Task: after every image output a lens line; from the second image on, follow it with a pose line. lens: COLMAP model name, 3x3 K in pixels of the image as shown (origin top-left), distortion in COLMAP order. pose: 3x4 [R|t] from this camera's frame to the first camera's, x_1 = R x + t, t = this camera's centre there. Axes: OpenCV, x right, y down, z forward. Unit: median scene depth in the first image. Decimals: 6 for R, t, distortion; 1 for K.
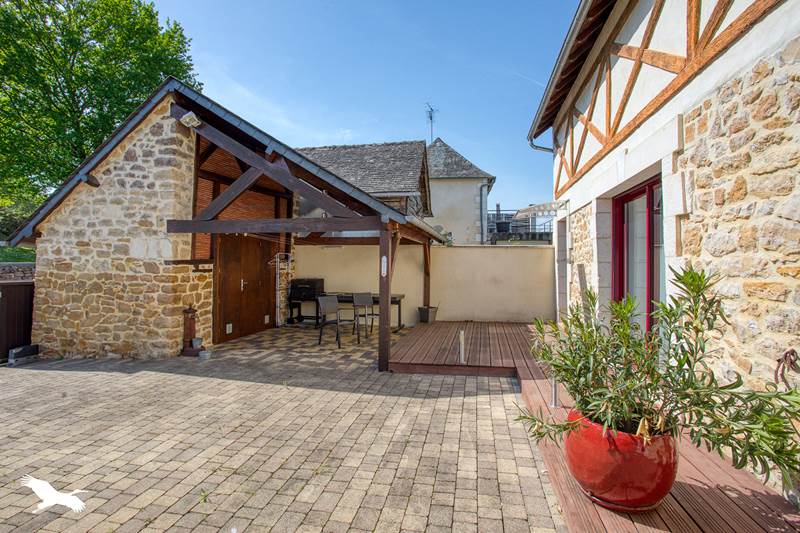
lens RADIAL K [[401.9, 0, 390.9], [0, 401.9, 266.9], [0, 0, 1]] dist [-0.079130, 0.030288]
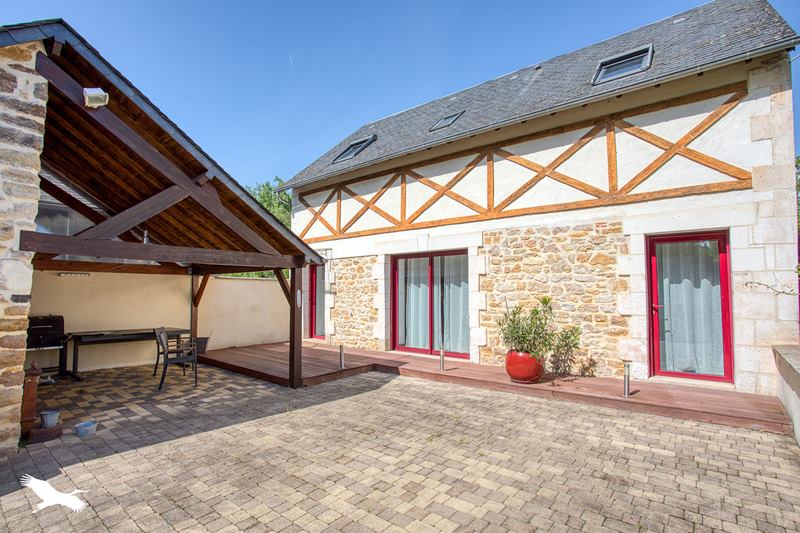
lens RADIAL K [[401.9, 0, 390.9], [0, 401.9, 266.9], [0, 0, 1]] dist [-0.079130, 0.030288]
pose [[0.460792, 0.050101, 0.886093, -1.414231], [0.007505, 0.998150, -0.060340, -0.029865], [-0.887476, 0.034454, 0.459563, 0.321228]]
